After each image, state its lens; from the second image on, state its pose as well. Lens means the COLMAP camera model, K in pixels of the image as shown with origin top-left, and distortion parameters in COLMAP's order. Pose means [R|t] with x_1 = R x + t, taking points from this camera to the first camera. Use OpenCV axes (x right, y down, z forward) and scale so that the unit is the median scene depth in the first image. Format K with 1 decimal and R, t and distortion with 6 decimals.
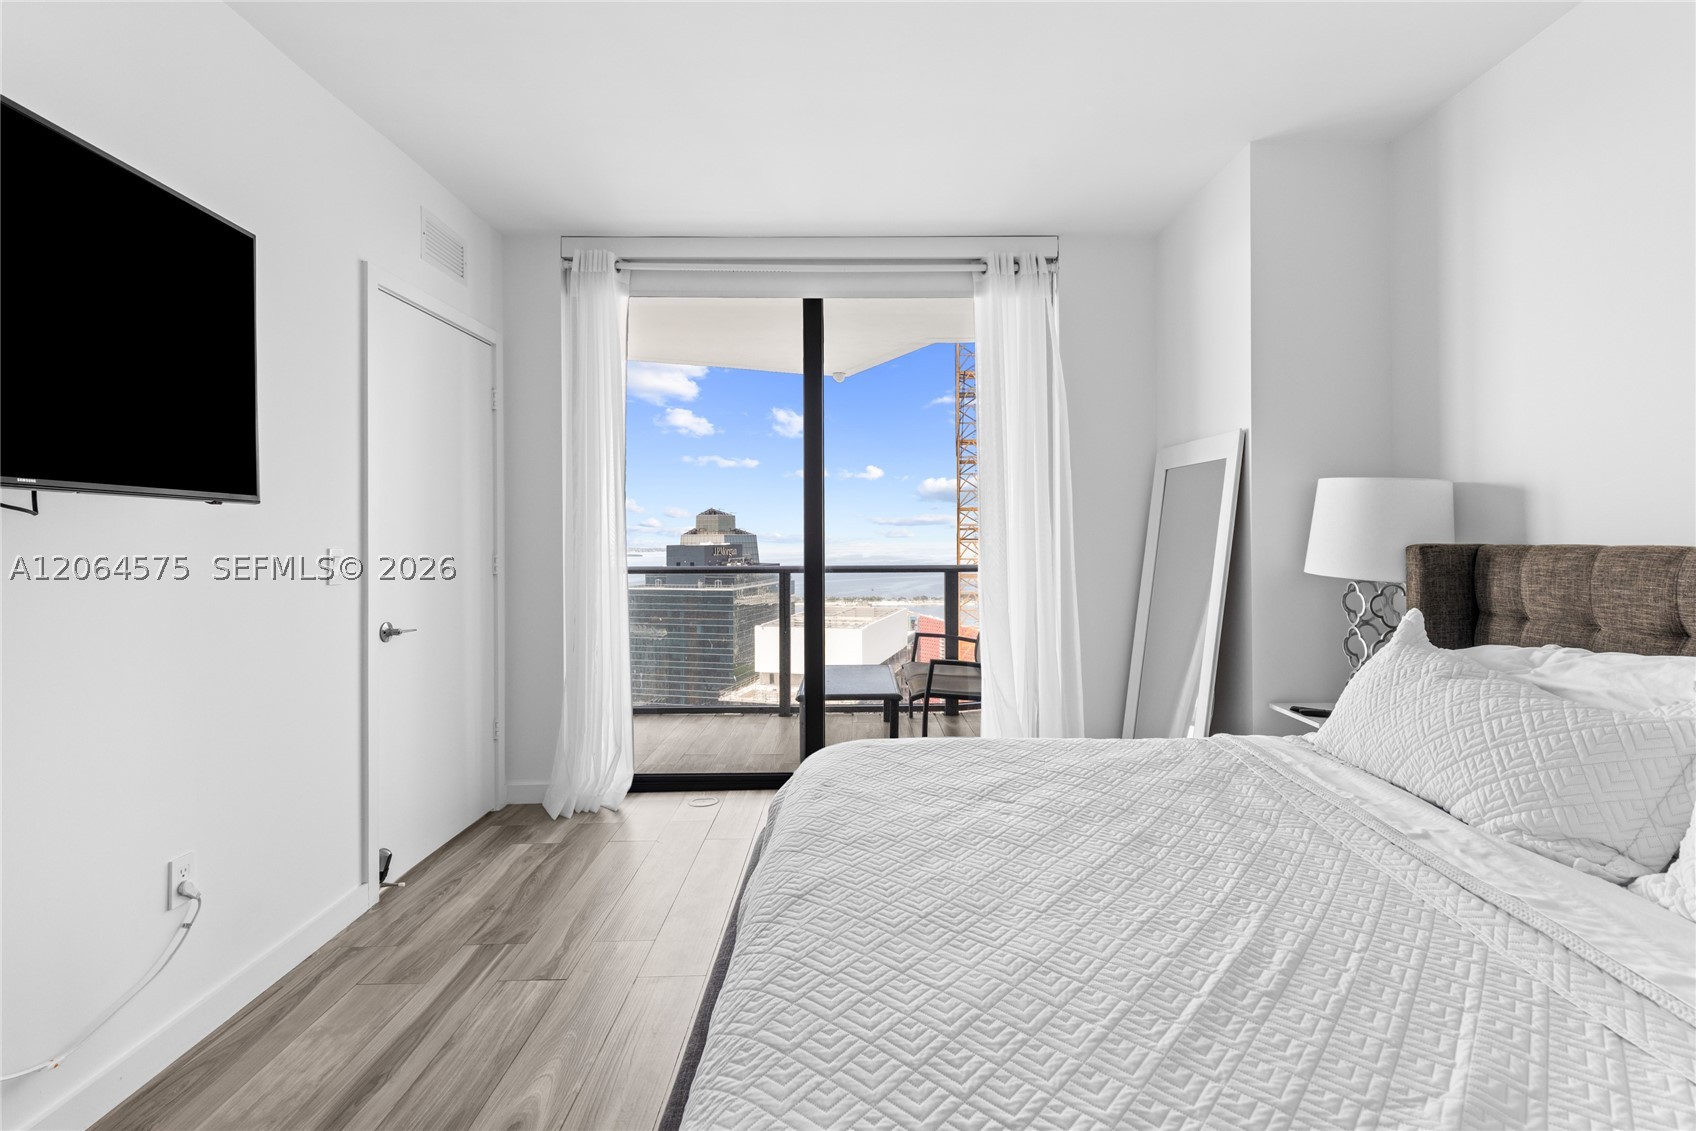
lens RADIAL K [[786.2, 0, 834.6], [0, 786.2, 563.4], [0, 0, 1]] dist [0.002033, 0.000886]
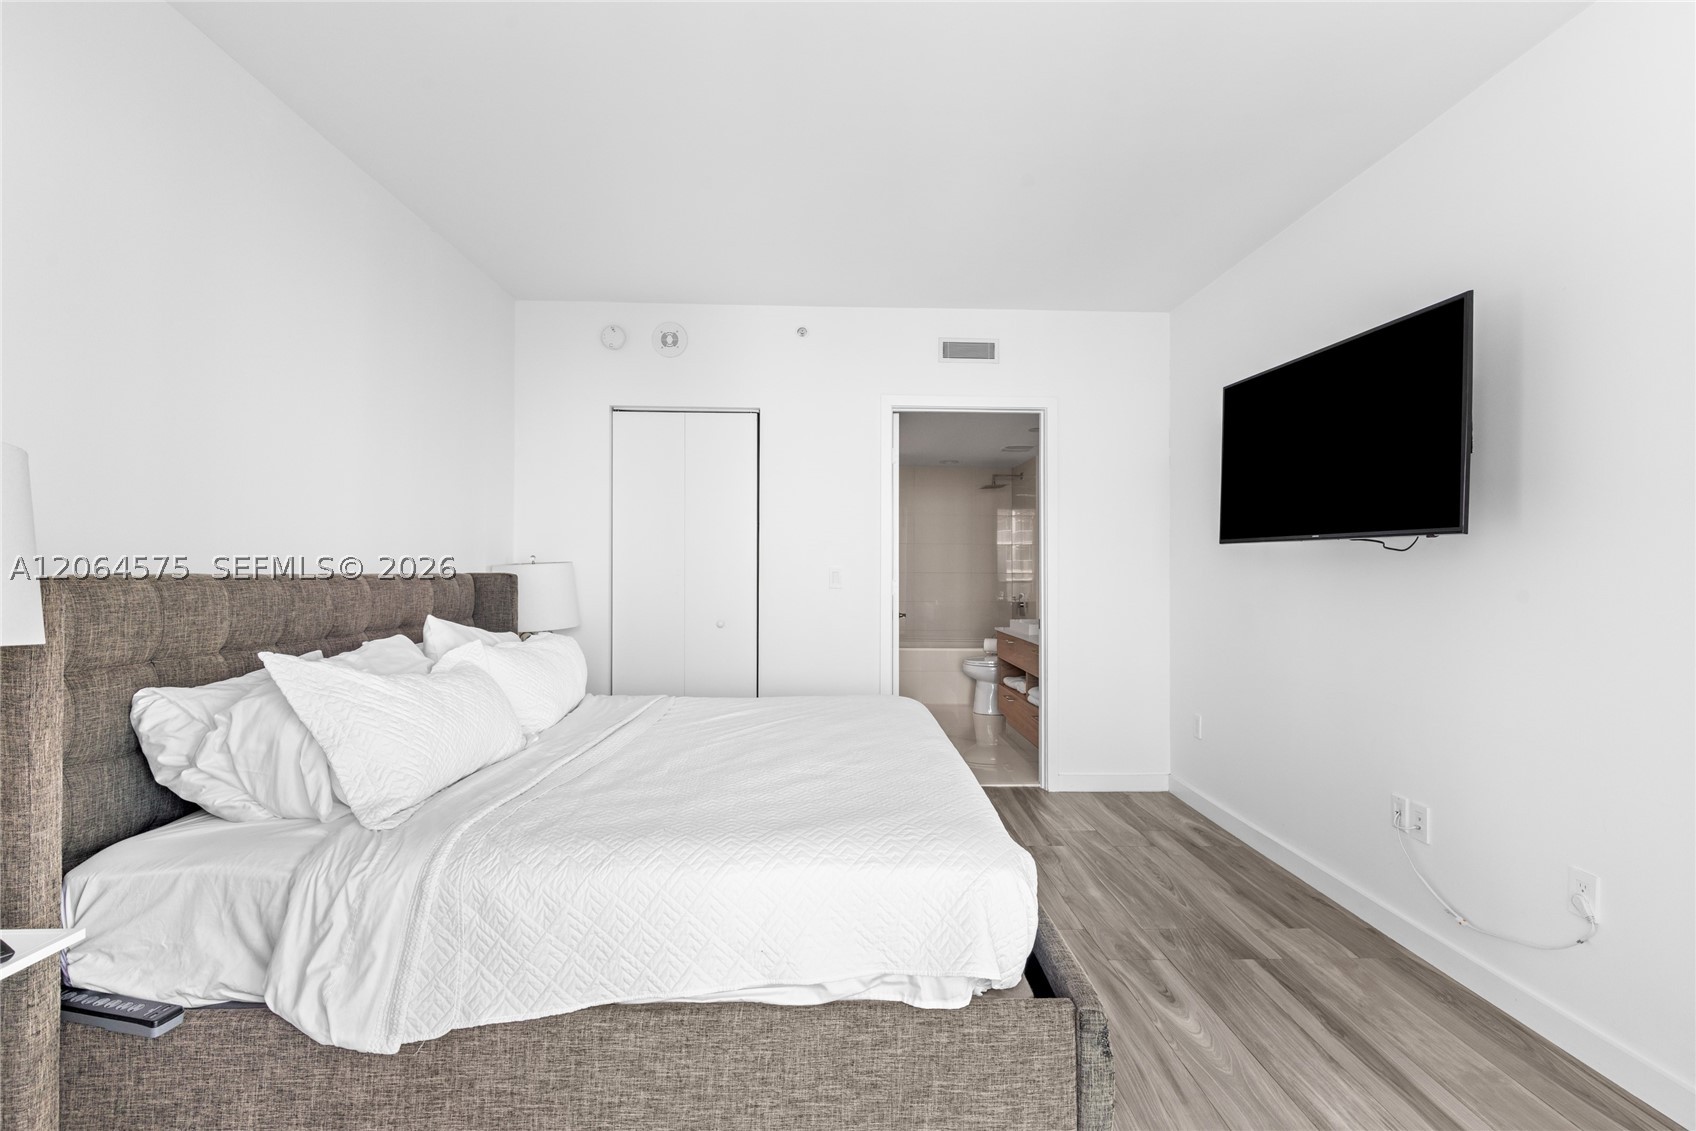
lens RADIAL K [[786.2, 0, 844.7], [0, 786.2, 568.0], [0, 0, 1]] dist [0.002033, 0.000886]
pose [[-0.998822, 0.002786, -0.048446, 0.196021], [0.001364, 0.999568, 0.029356, -0.059226], [0.048506, 0.029256, -0.998394, 2.071119]]
